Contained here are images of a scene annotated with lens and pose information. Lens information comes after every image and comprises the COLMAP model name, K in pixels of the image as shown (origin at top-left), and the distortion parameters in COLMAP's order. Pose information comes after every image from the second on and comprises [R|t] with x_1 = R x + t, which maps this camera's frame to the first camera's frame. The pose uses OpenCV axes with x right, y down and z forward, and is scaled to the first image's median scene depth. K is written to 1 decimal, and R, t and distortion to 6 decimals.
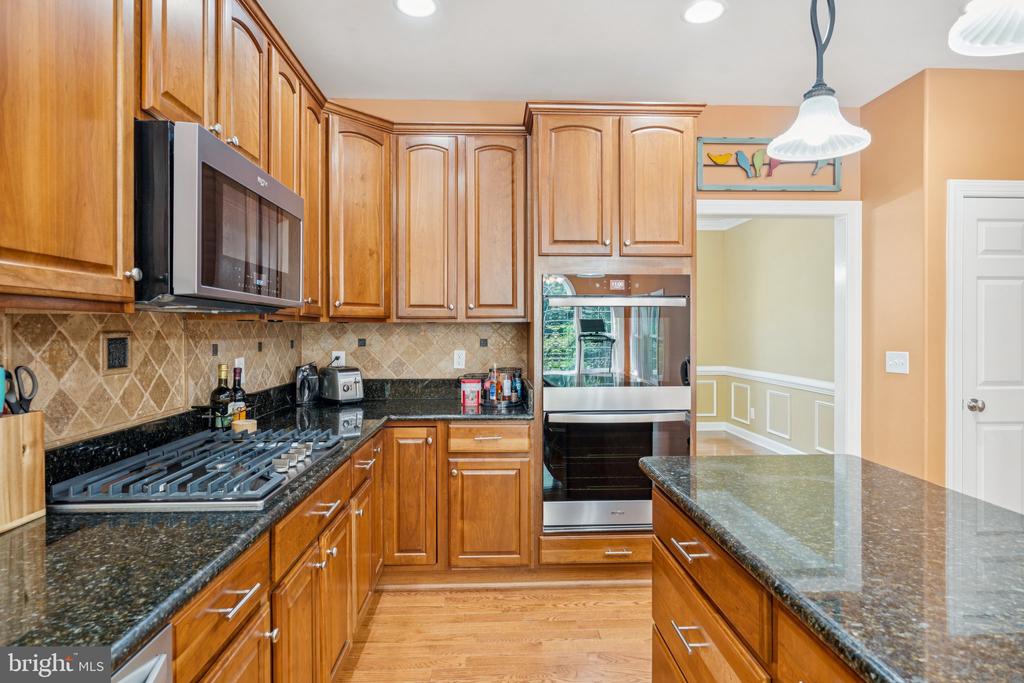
lens RADIAL K [[549.4, 0, 506.0], [0, 549.4, 331.7], [0, 0, 1]] dist [-0.008119, -0.002249]
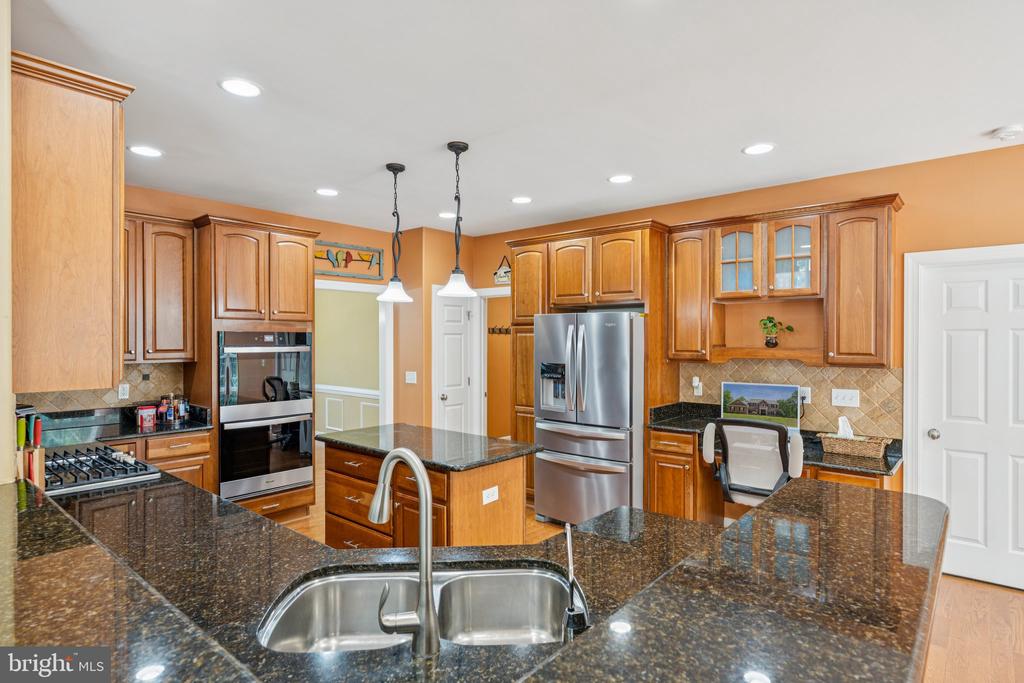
lens RADIAL K [[549.4, 0, 511.0], [0, 549.4, 345.4], [0, 0, 1]] dist [-0.008119, -0.002249]
pose [[0.679149, -0.006557, 0.733971, -0.460769], [0.003251, 0.999977, 0.005925, -0.068039], [-0.733993, -0.001637, 0.679155, -0.563899]]
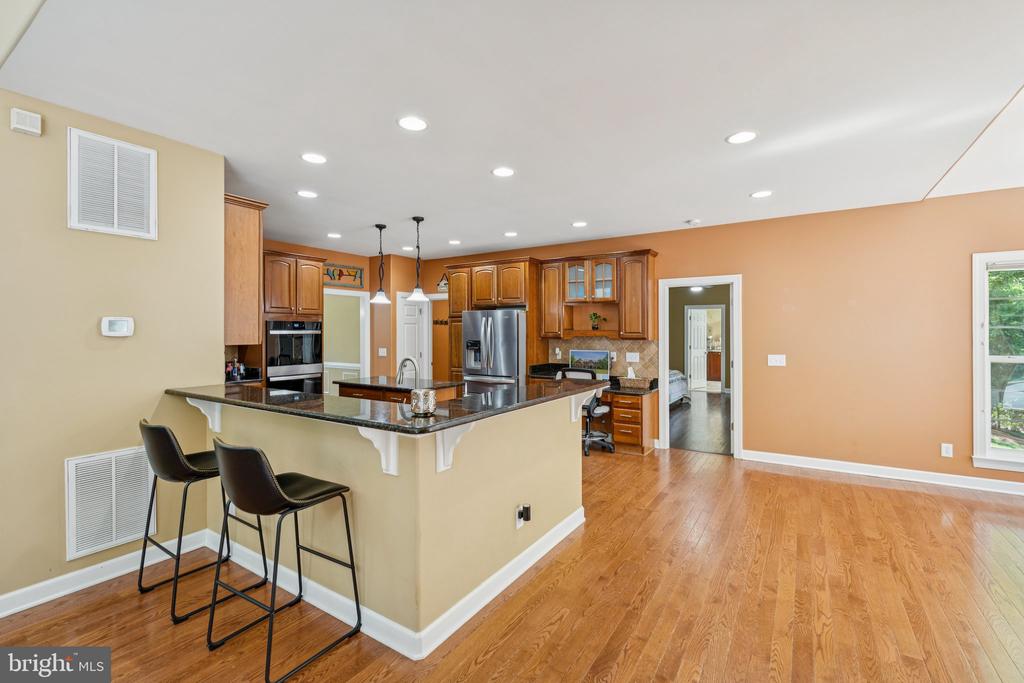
lens RADIAL K [[454.3, 0, 507.7], [0, 454.3, 335.6], [0, 0, 1]] dist [-0.001070, -0.001107]
pose [[0.580728, -0.005536, 0.814079, -0.897649], [0.005302, 0.999981, 0.003018, -0.035559], [-0.814081, 0.002564, 0.580746, -0.977794]]
